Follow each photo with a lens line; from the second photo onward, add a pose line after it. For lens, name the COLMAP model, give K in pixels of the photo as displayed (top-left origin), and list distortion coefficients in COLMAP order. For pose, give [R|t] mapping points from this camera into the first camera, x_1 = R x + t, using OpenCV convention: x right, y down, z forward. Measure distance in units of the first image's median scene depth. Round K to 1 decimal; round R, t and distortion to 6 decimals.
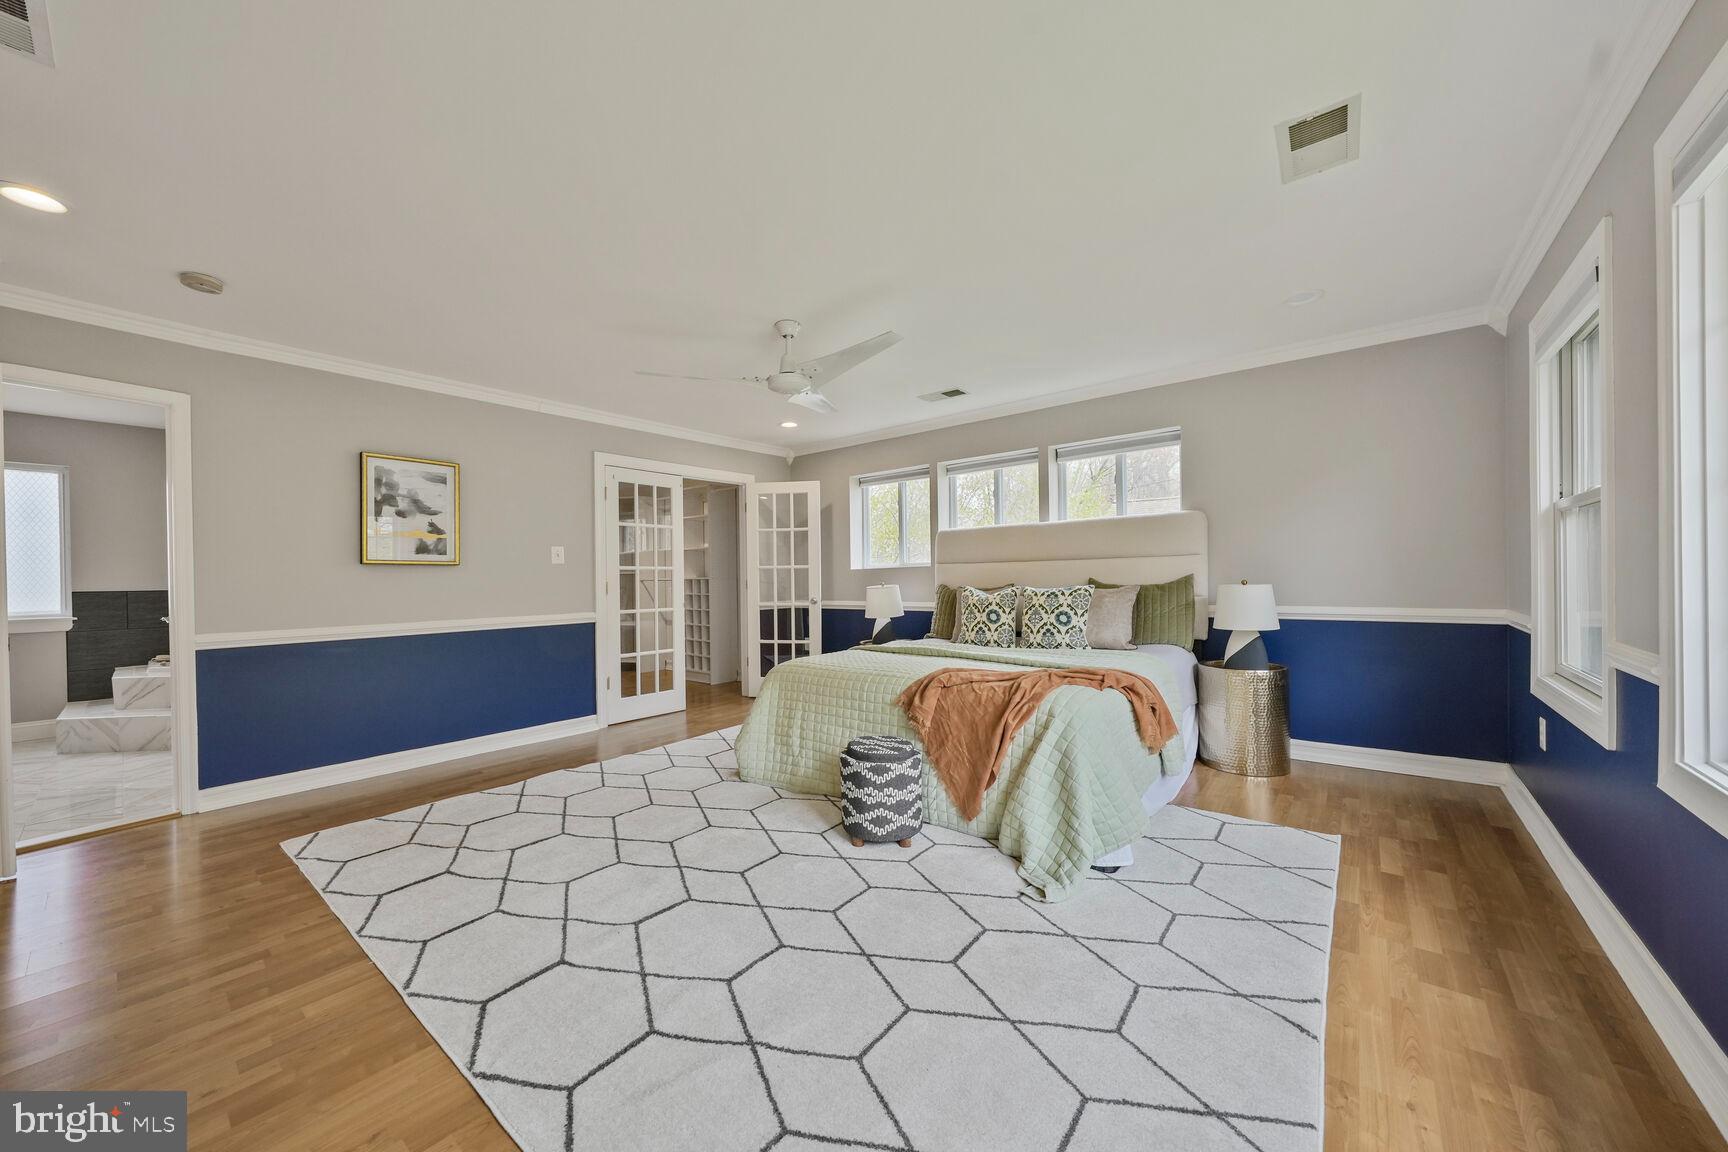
lens RADIAL K [[618.5, 0, 864.7], [0, 618.5, 569.8], [0, 0, 1]] dist [0.060717, 0.000006]
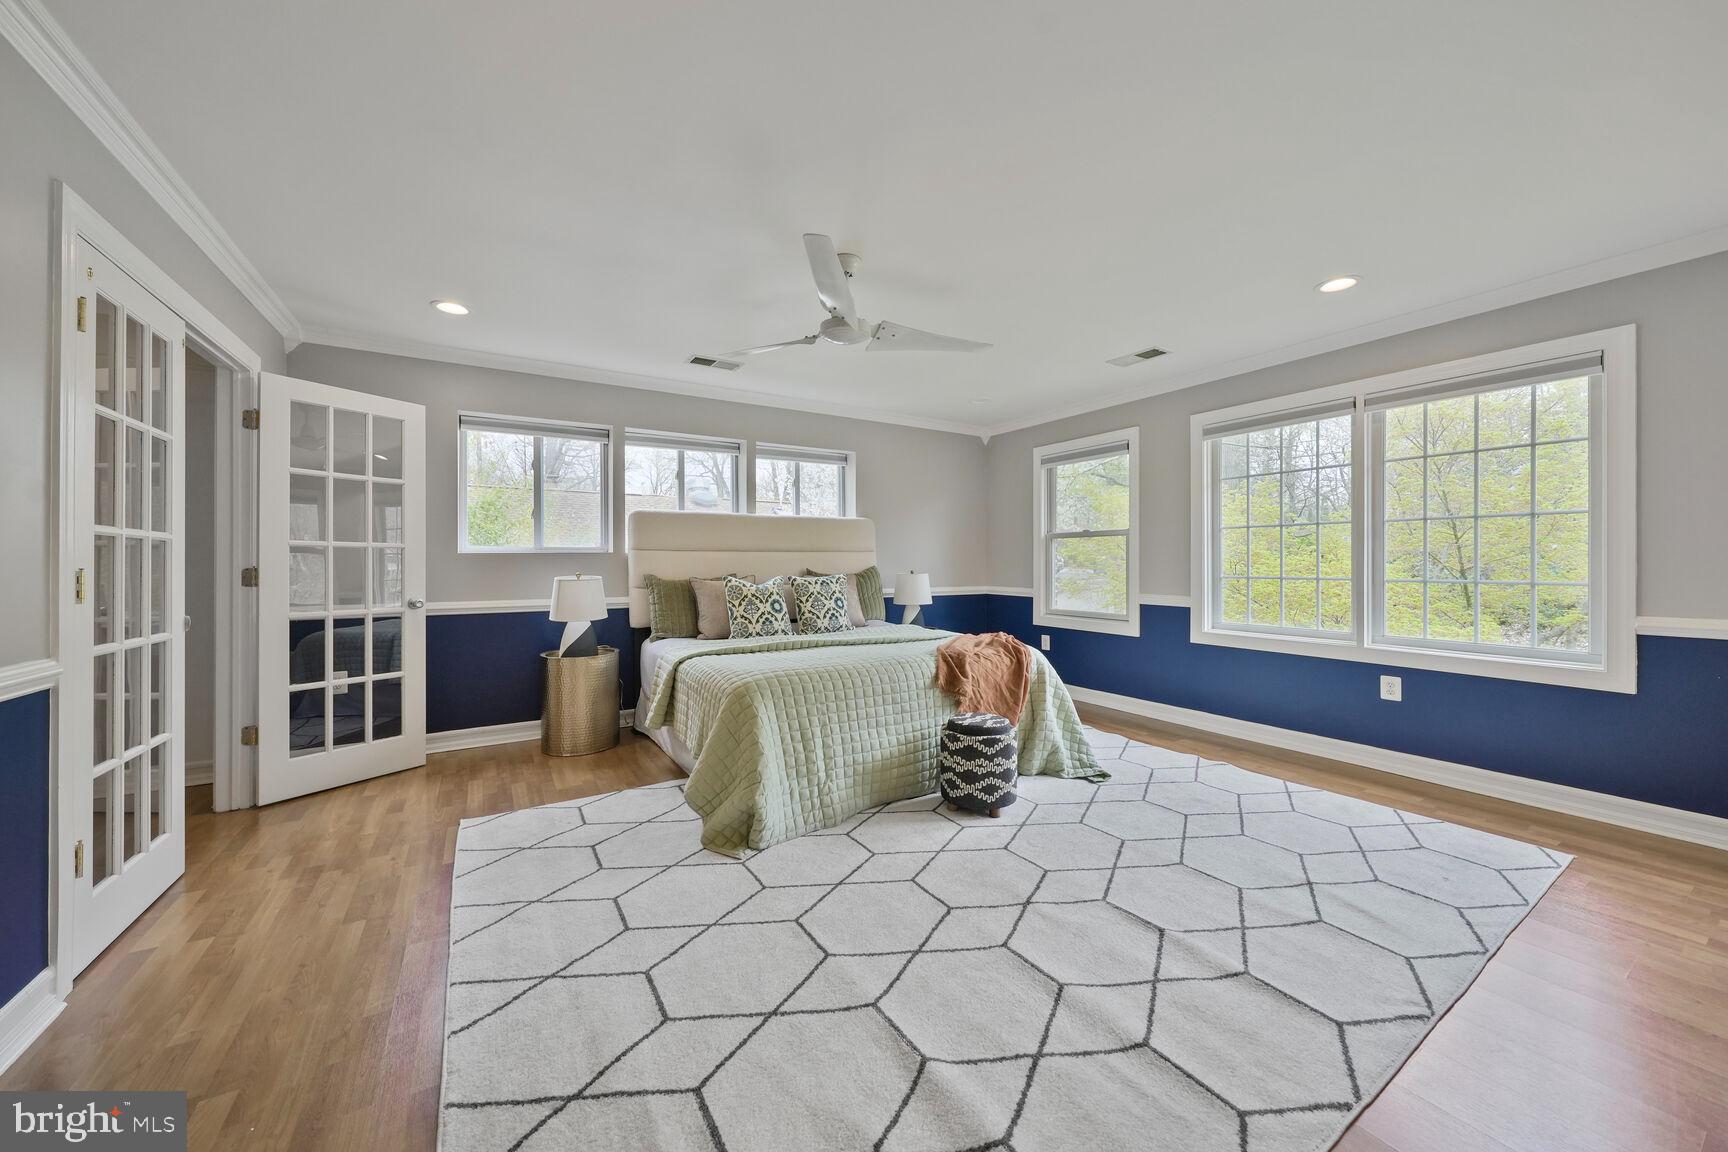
lens RADIAL K [[631.4, 0, 867.1], [0, 631.4, 553.8], [0, 0, 1]] dist [0.000987, 0.000077]
pose [[0.348791, 0.038665, 0.936403, -0.635365], [-0.010950, 0.999249, -0.037181, 0.026119], [-0.937137, 0.002715, 0.348952, 0.478015]]
